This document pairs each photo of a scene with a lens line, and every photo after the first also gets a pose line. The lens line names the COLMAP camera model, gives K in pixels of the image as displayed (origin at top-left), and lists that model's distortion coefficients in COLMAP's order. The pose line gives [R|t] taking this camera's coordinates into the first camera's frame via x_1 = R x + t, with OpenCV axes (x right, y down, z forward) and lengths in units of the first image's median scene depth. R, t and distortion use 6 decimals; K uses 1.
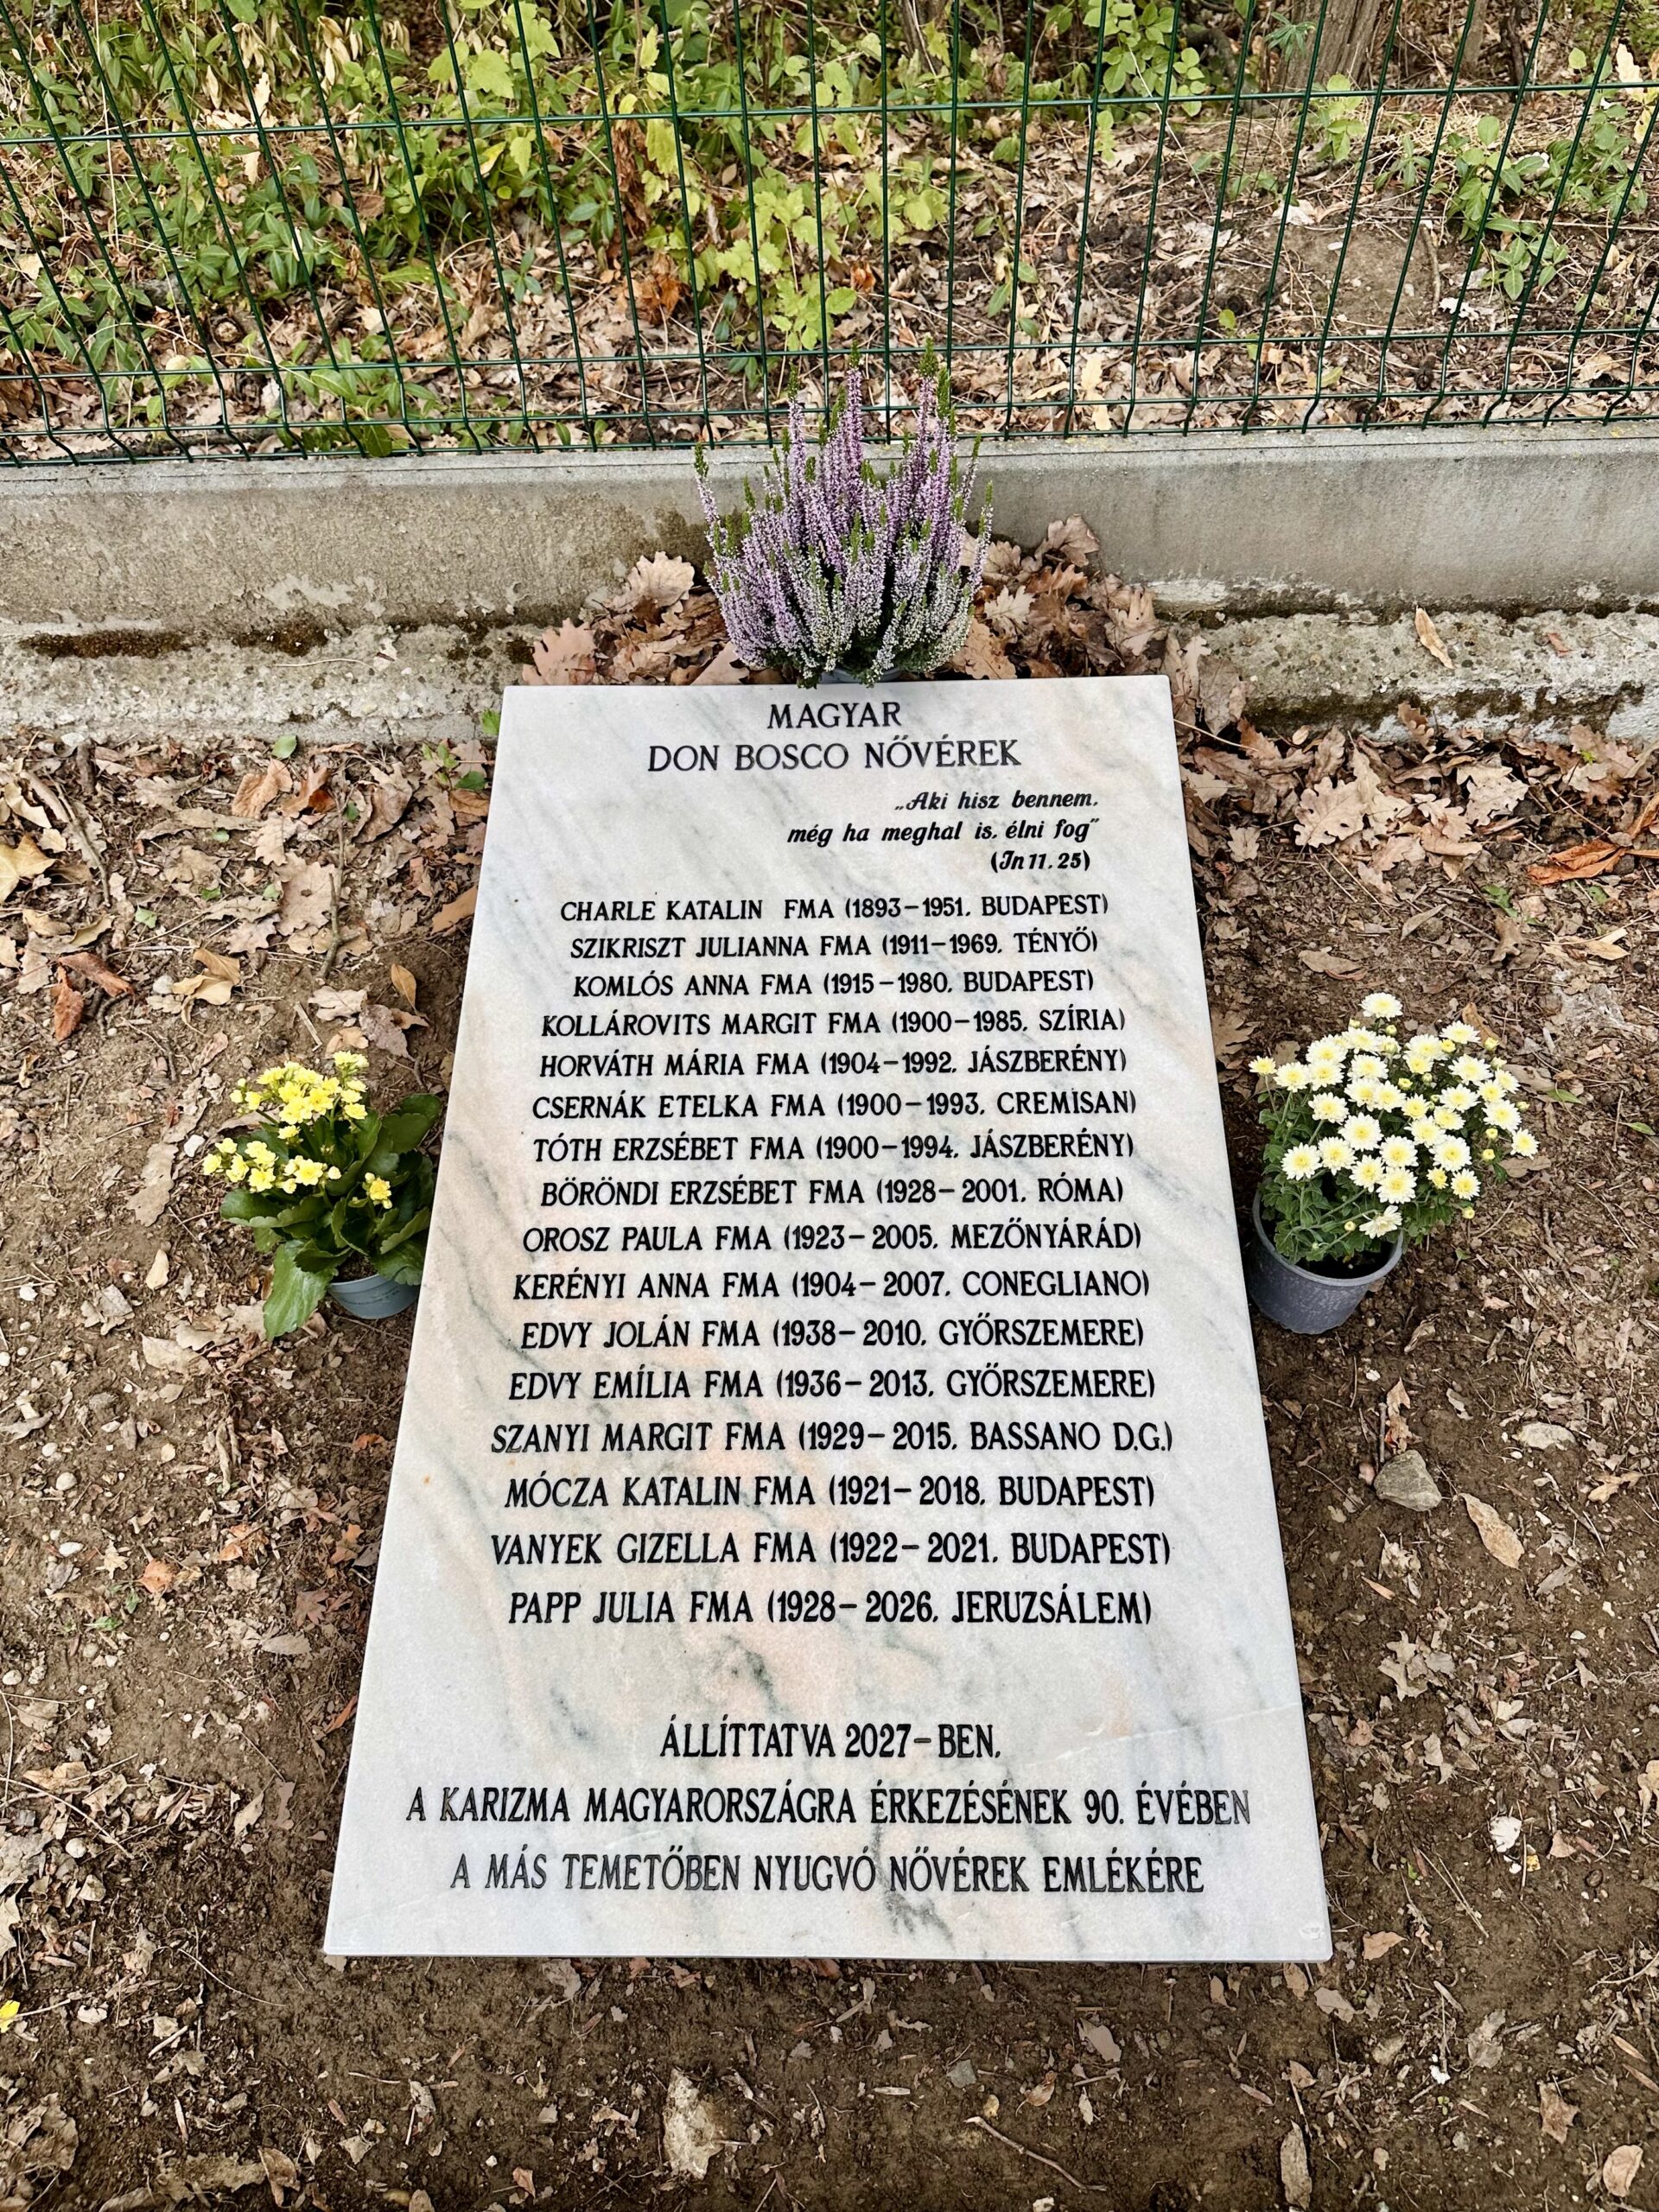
lens RADIAL K [[1624.2, 0, 829.5], [0, 1624.2, 1106.0], [0, 0, 1]] dist [0.021627, -0.002661]
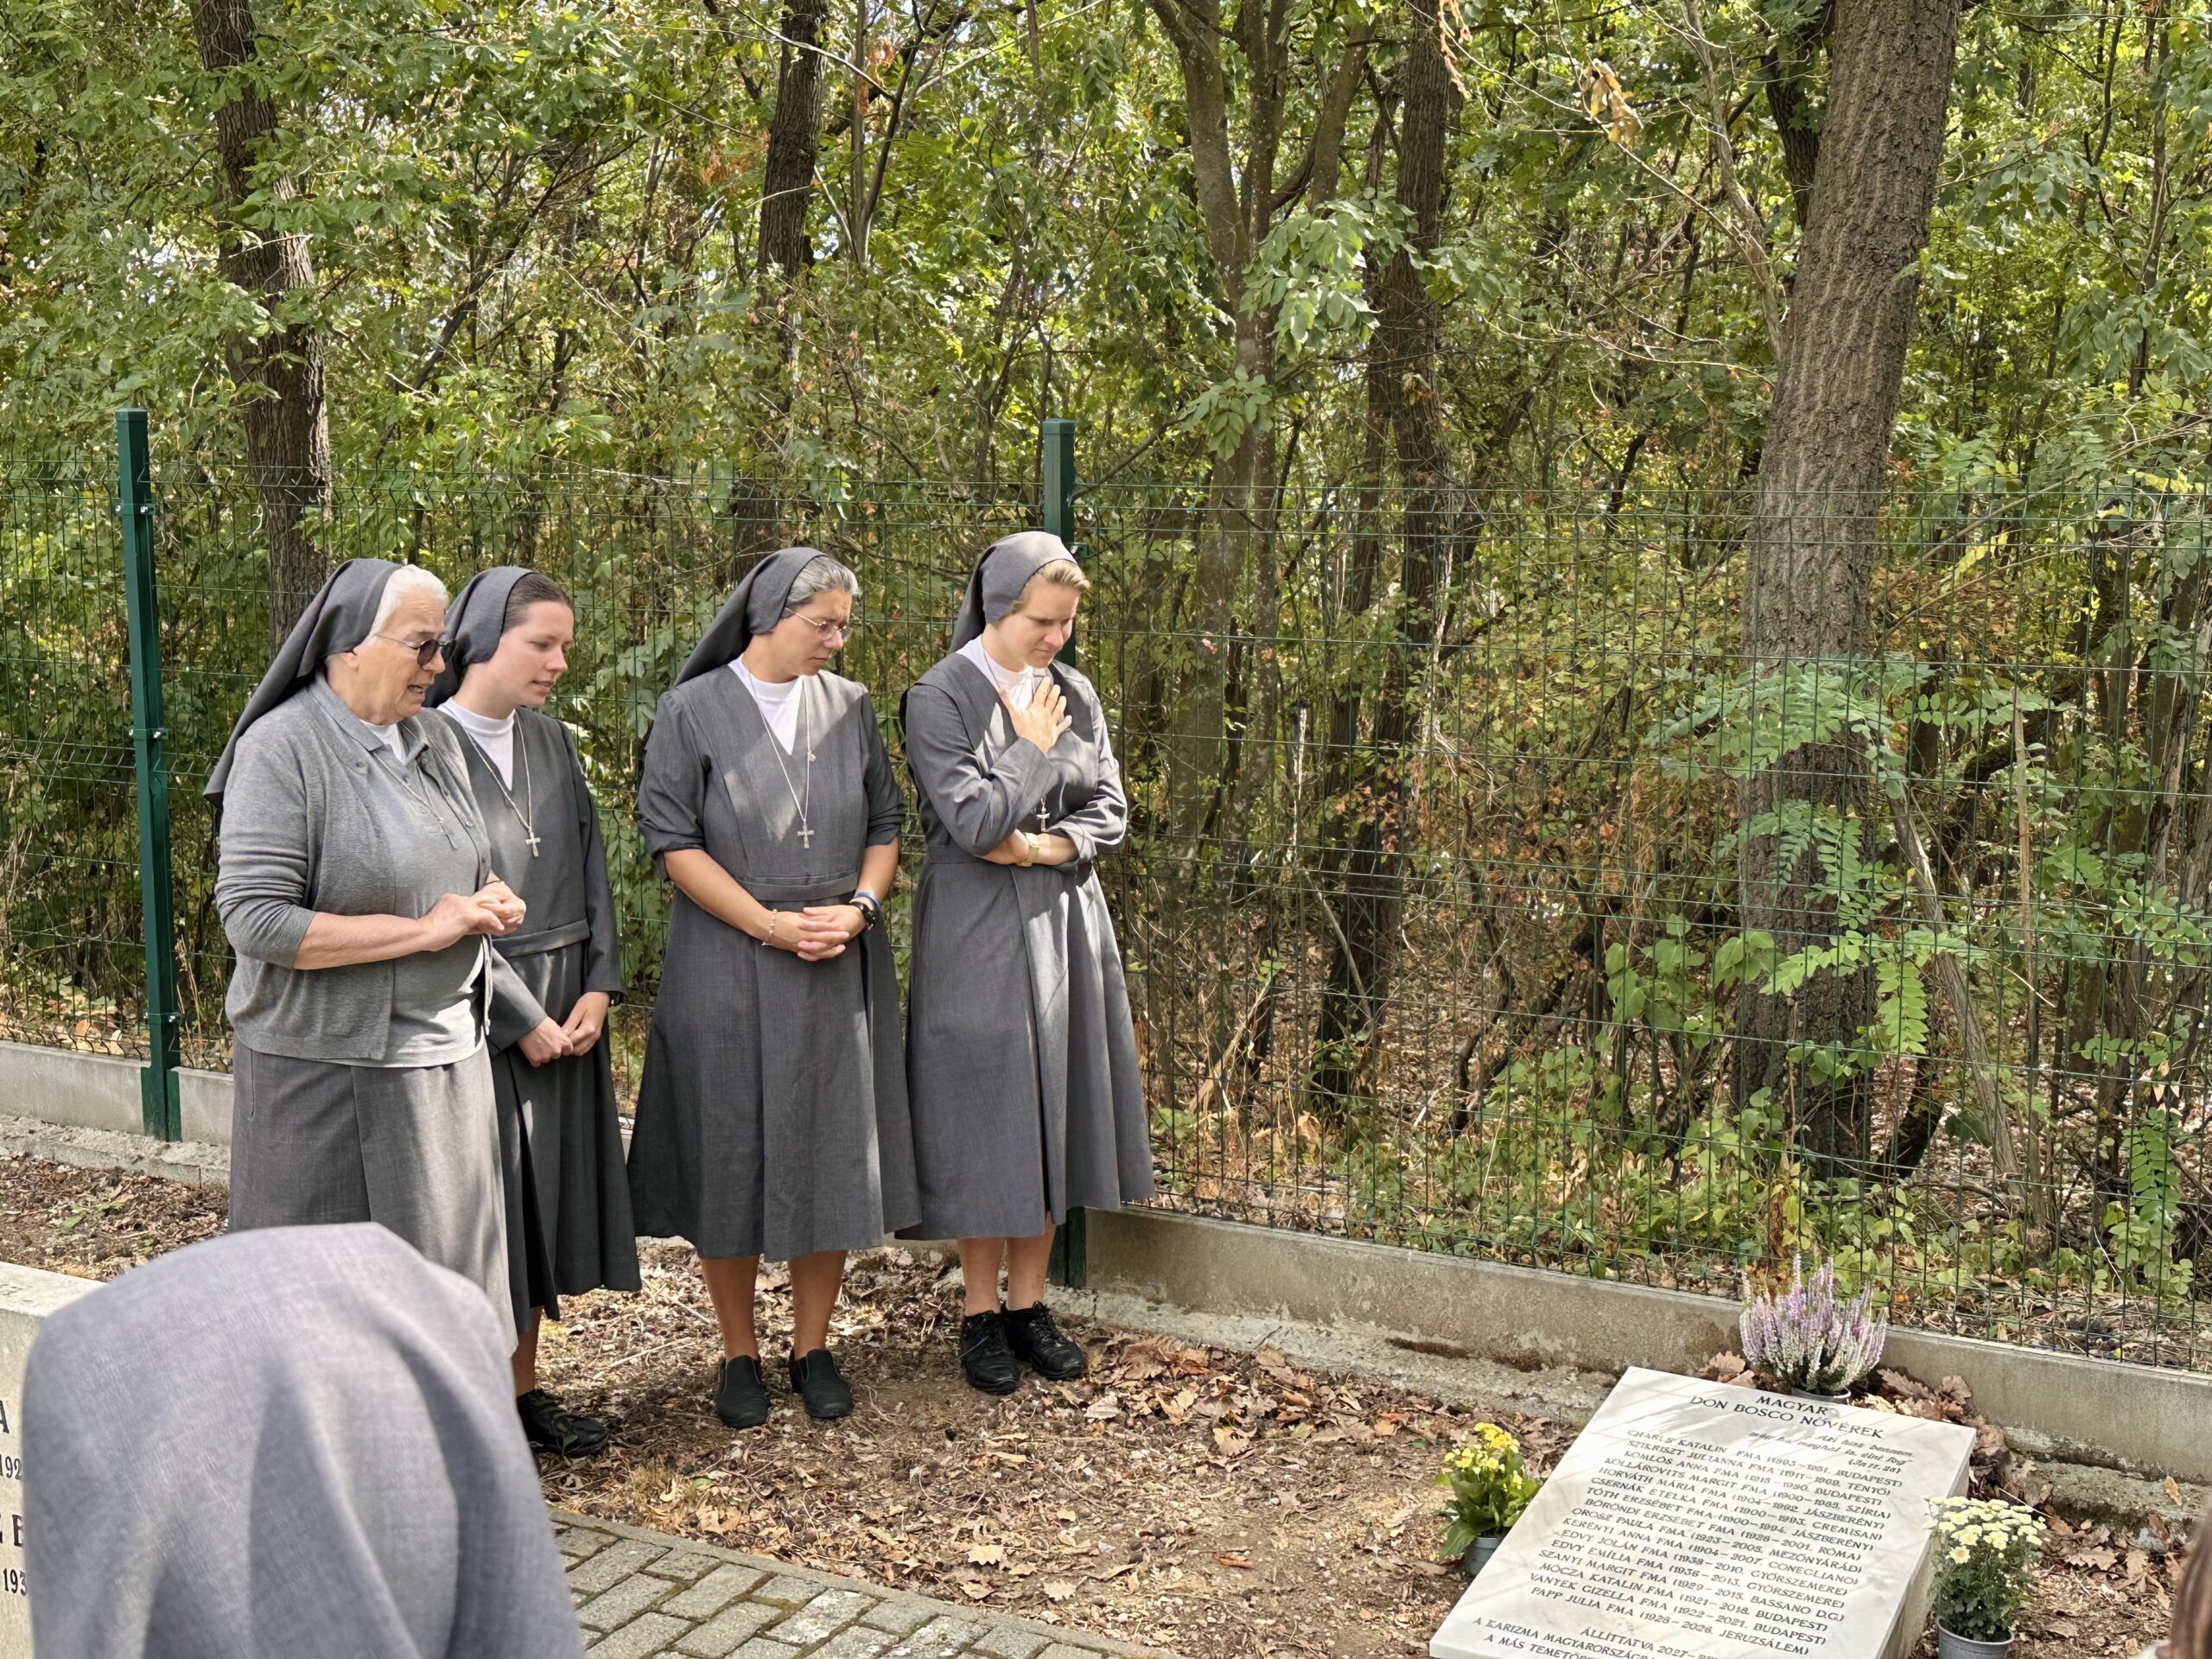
lens RADIAL K [[2726.0, 0, 1106.0], [0, 2726.0, 829.5], [0, 0, 1]] dist [0.027203, 0.031006]
pose [[0.891729, 0.108328, -0.439415, 0.633617], [-0.389080, 0.679433, -0.622083, 1.645581], [0.231163, 0.725697, 0.648018, -1.816720]]
